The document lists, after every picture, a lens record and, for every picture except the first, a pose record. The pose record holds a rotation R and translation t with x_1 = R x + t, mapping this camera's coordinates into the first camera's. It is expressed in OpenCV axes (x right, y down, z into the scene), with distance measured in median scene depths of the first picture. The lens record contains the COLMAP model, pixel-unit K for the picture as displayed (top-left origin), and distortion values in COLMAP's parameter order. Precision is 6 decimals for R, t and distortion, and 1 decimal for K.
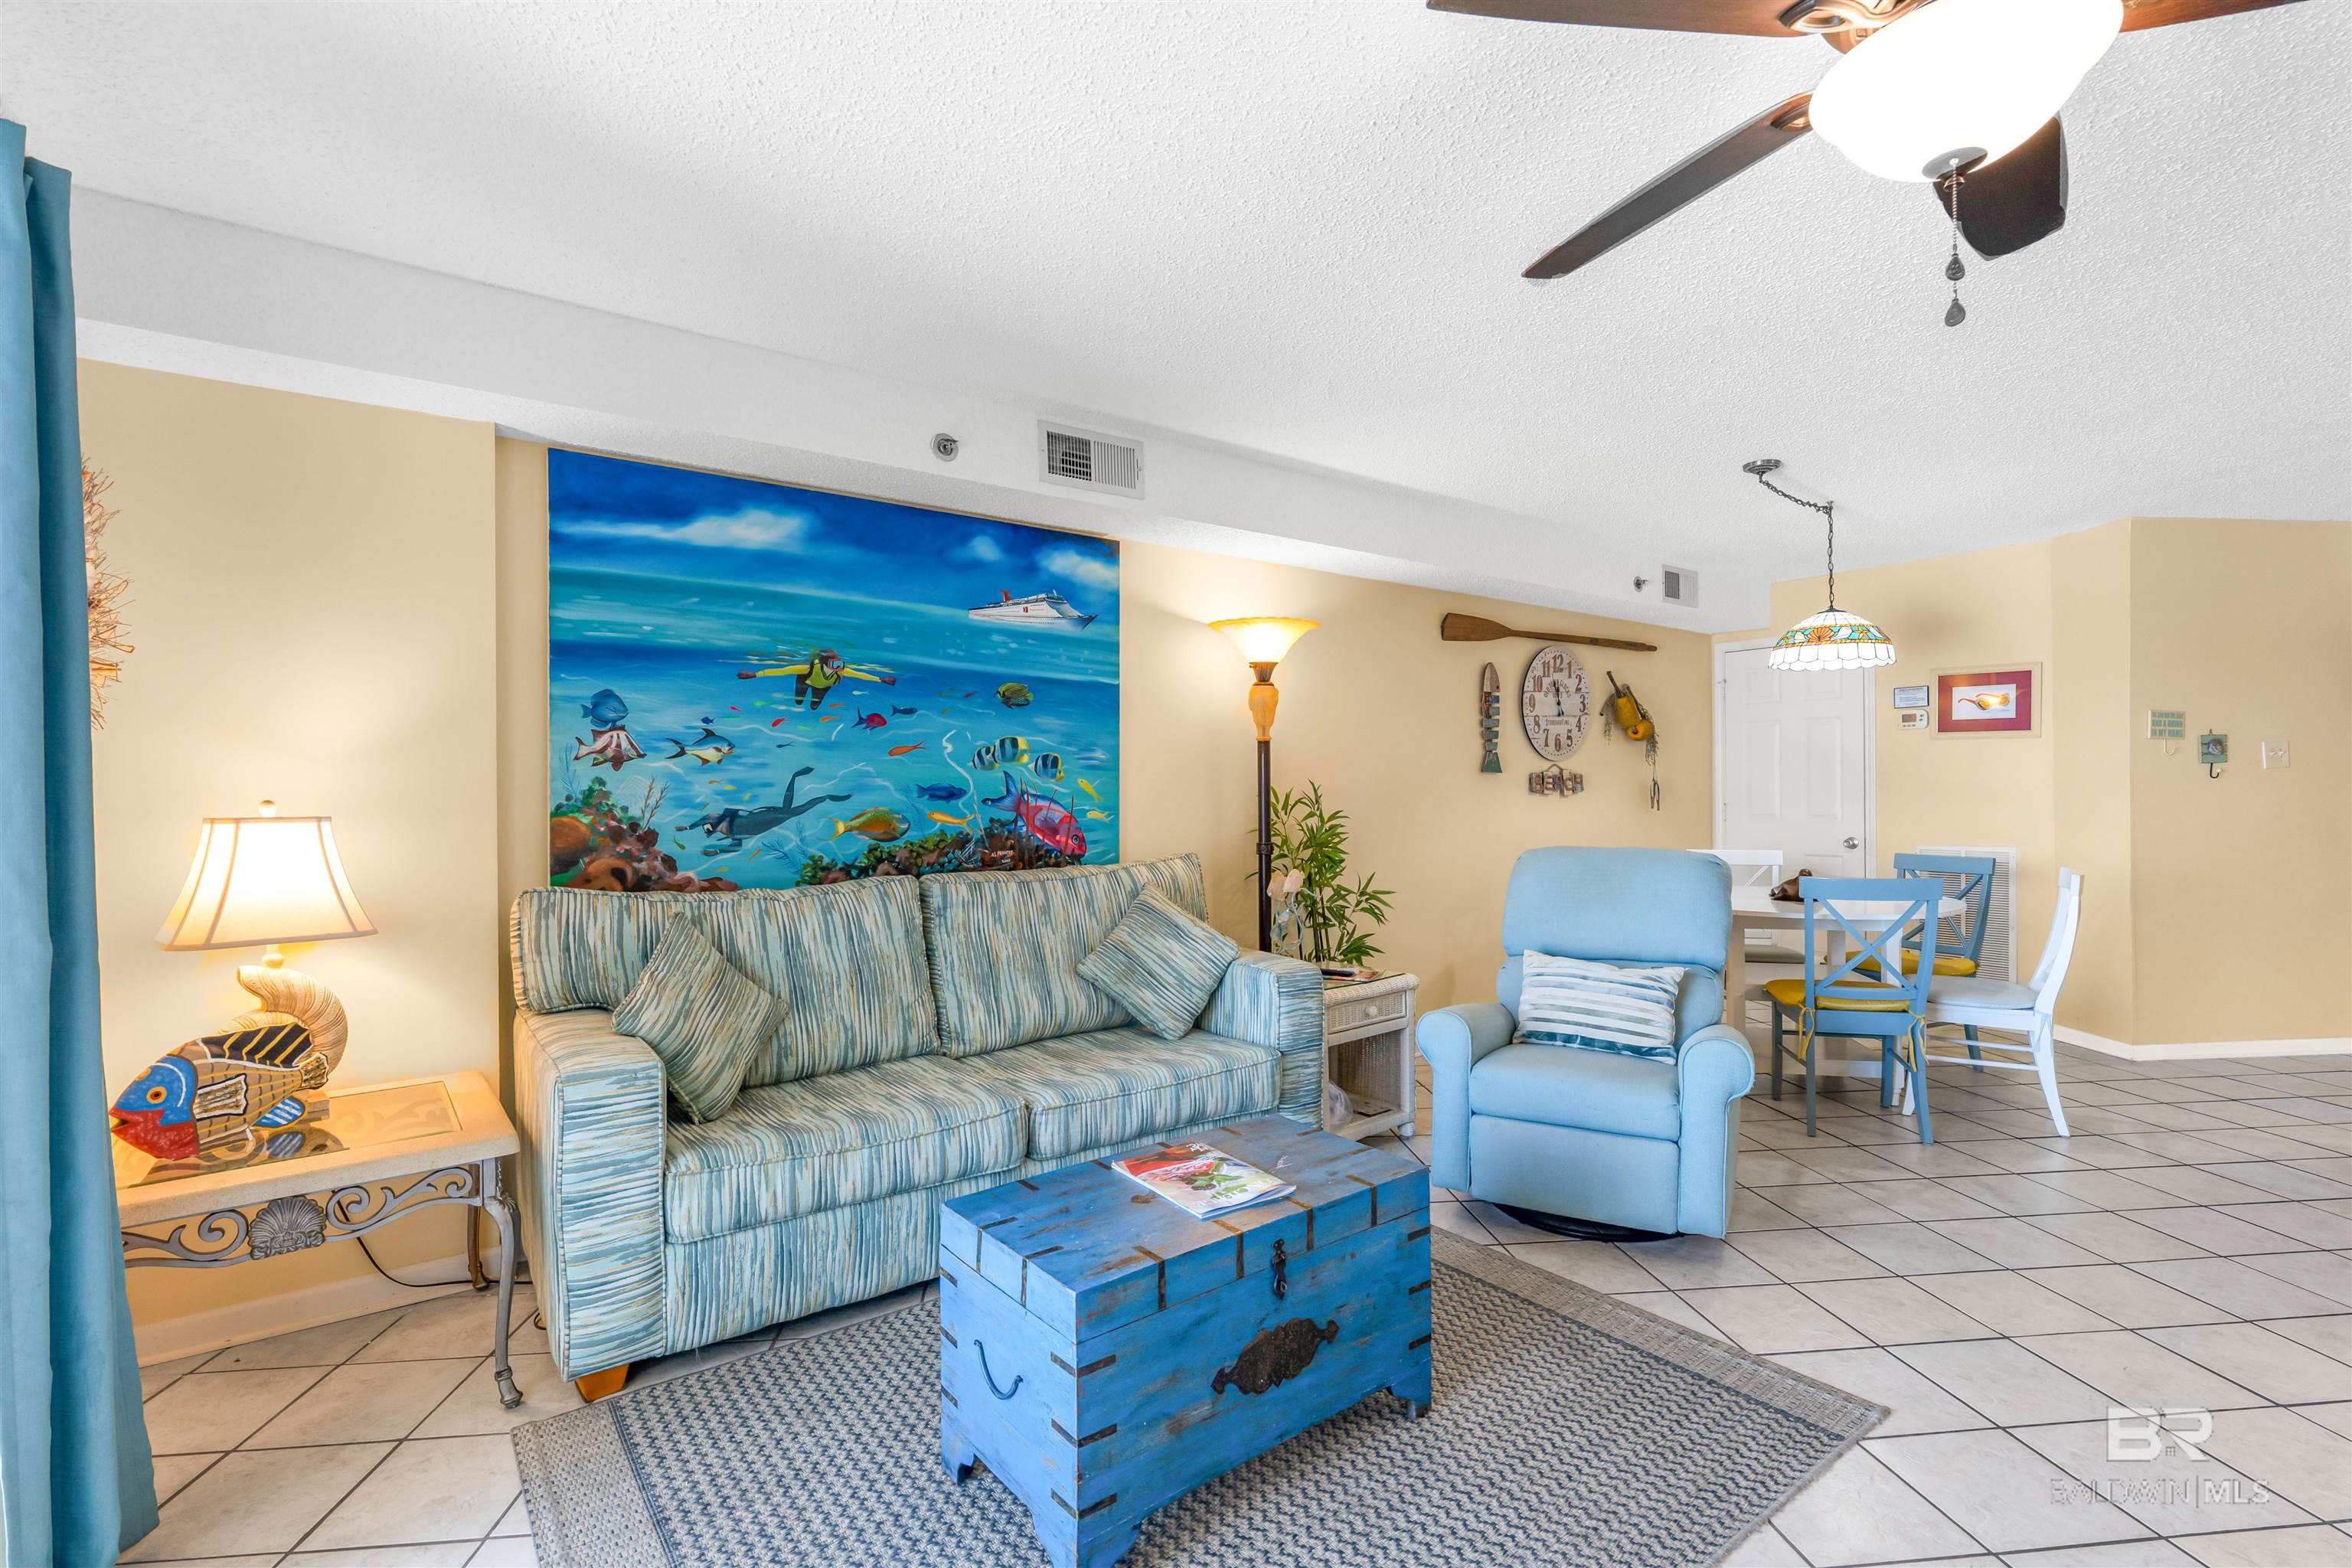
lens RADIAL K [[1070.3, 0, 1182.2], [0, 1070.3, 791.8], [0, 0, 1]] dist [-0.000088, -0.000170]
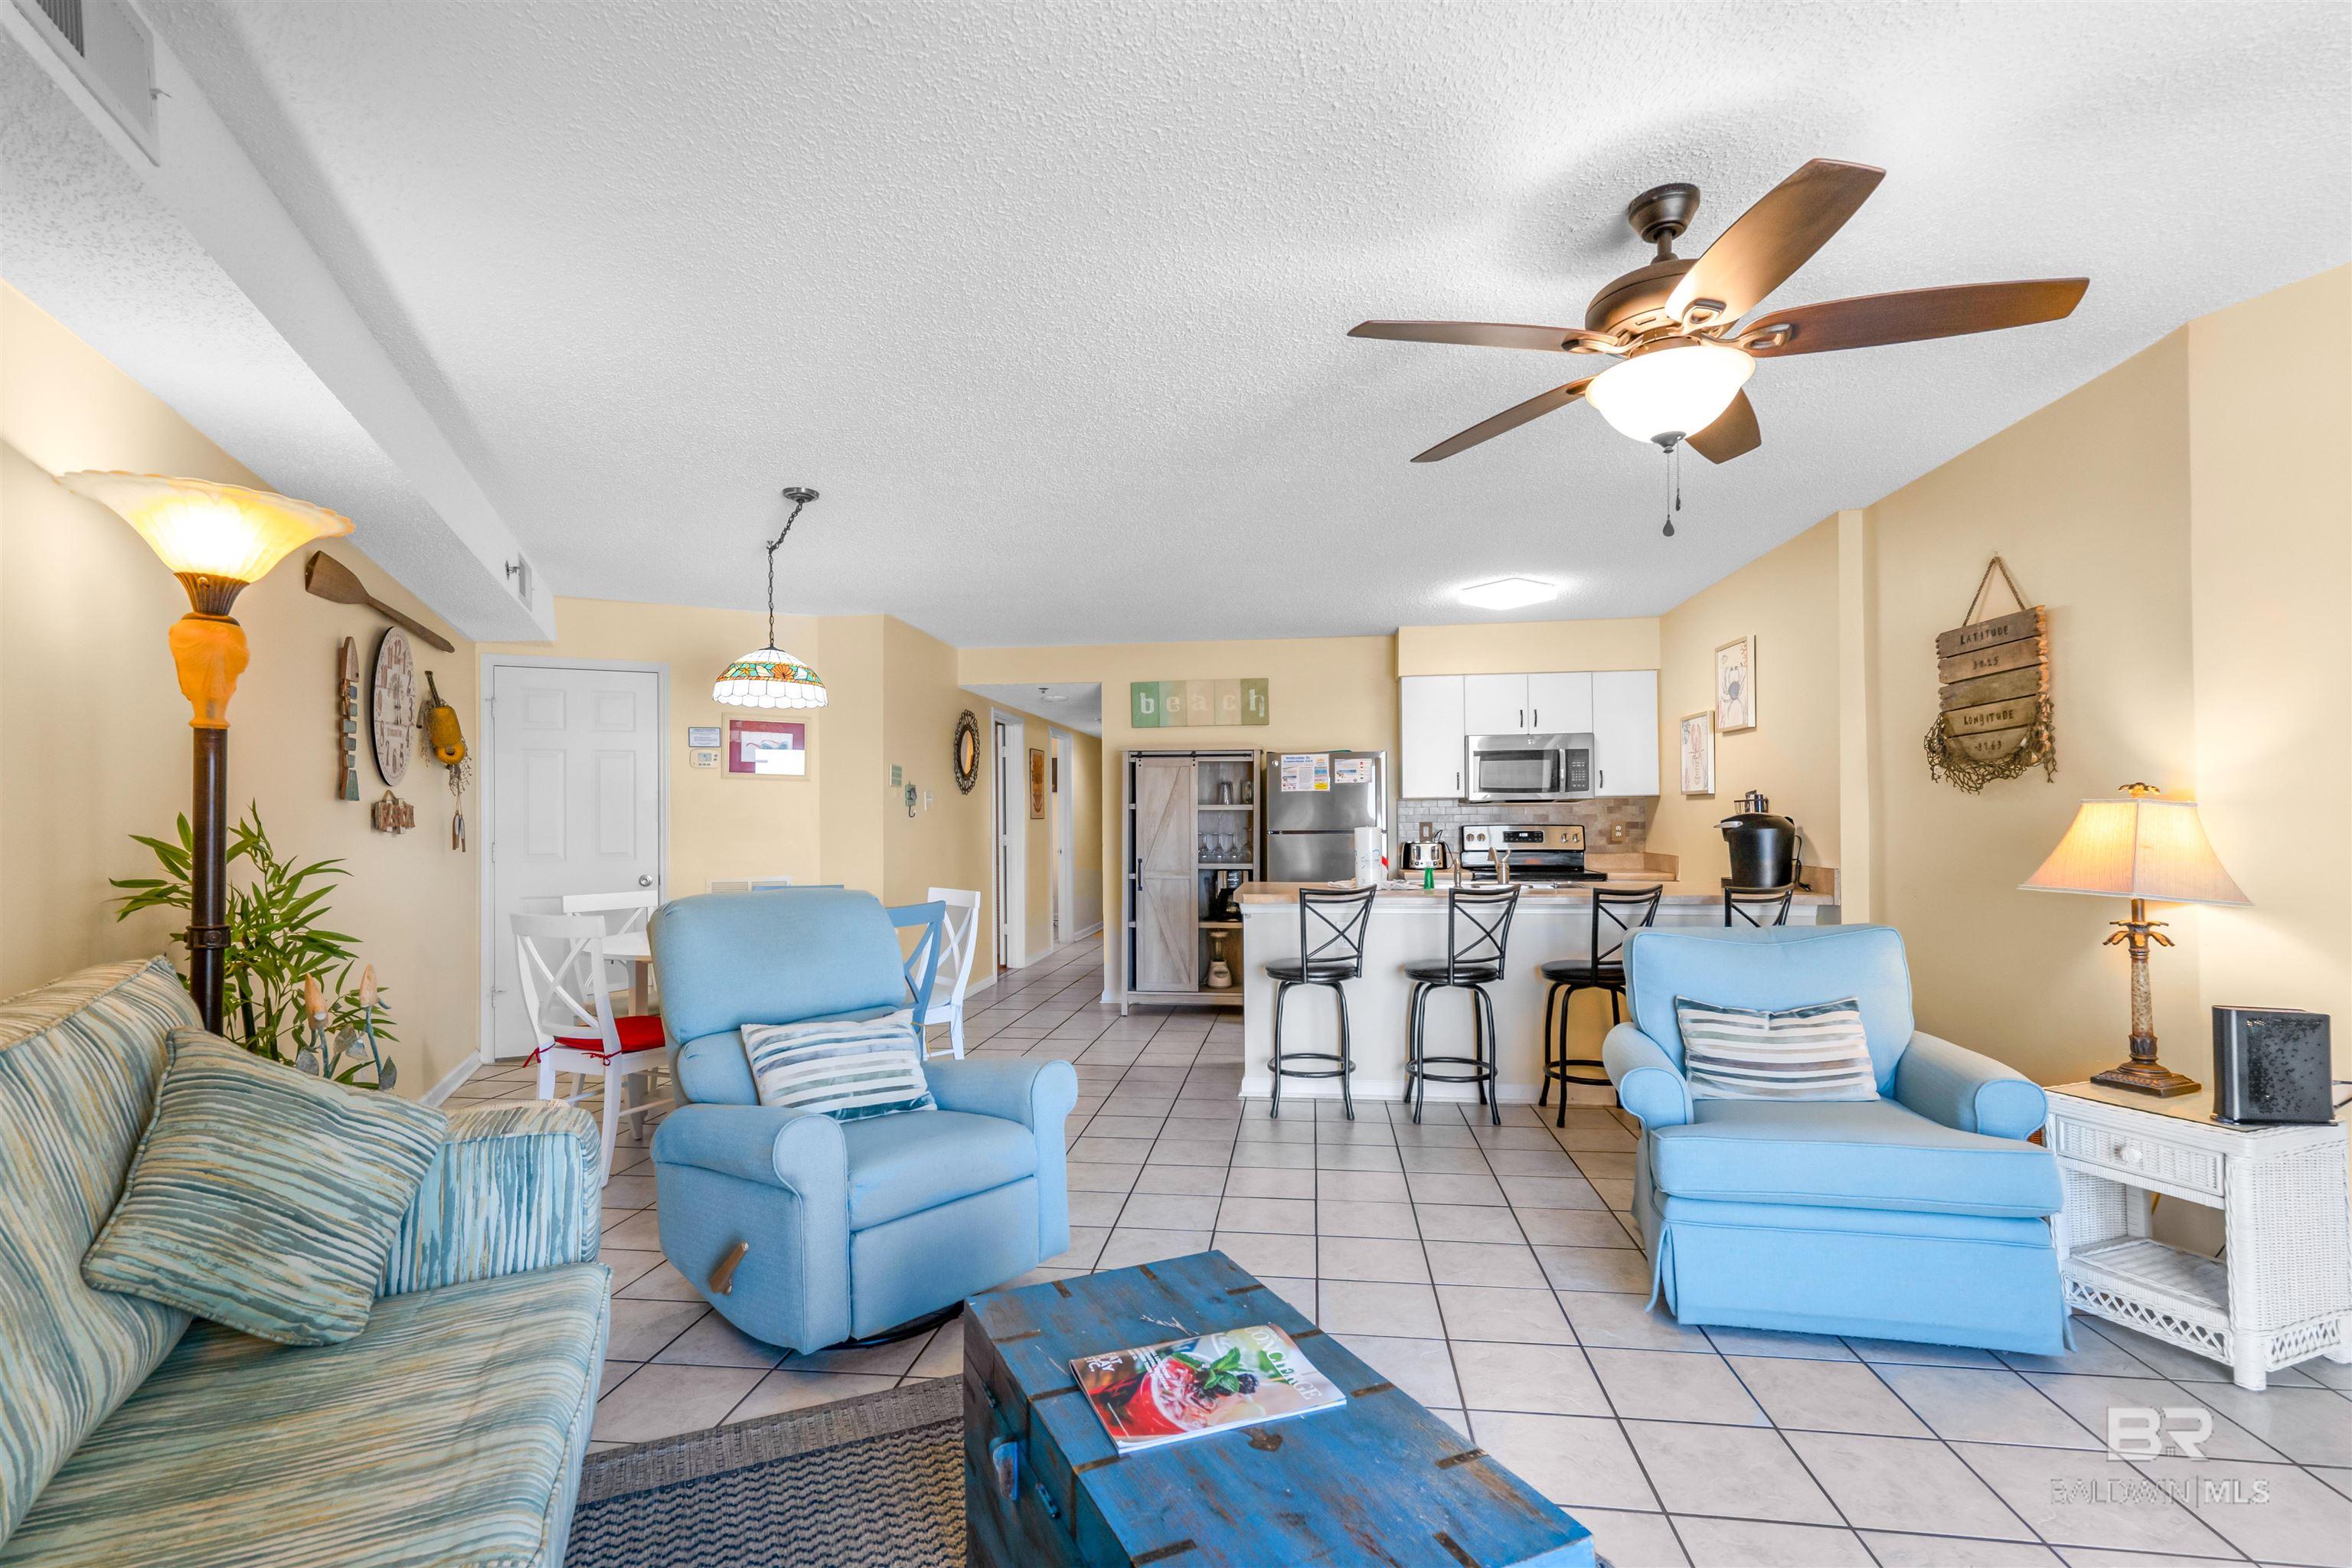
lens RADIAL K [[1085.3, 0, 1177.1], [0, 1085.3, 813.1], [0, 0, 1]] dist [0.012910, 0.000138]
pose [[0.226671, 0.012043, 0.973897, -0.405164], [0.004409, 0.999901, -0.013391, 0.002701], [-0.973961, 0.007330, 0.226596, 0.516487]]
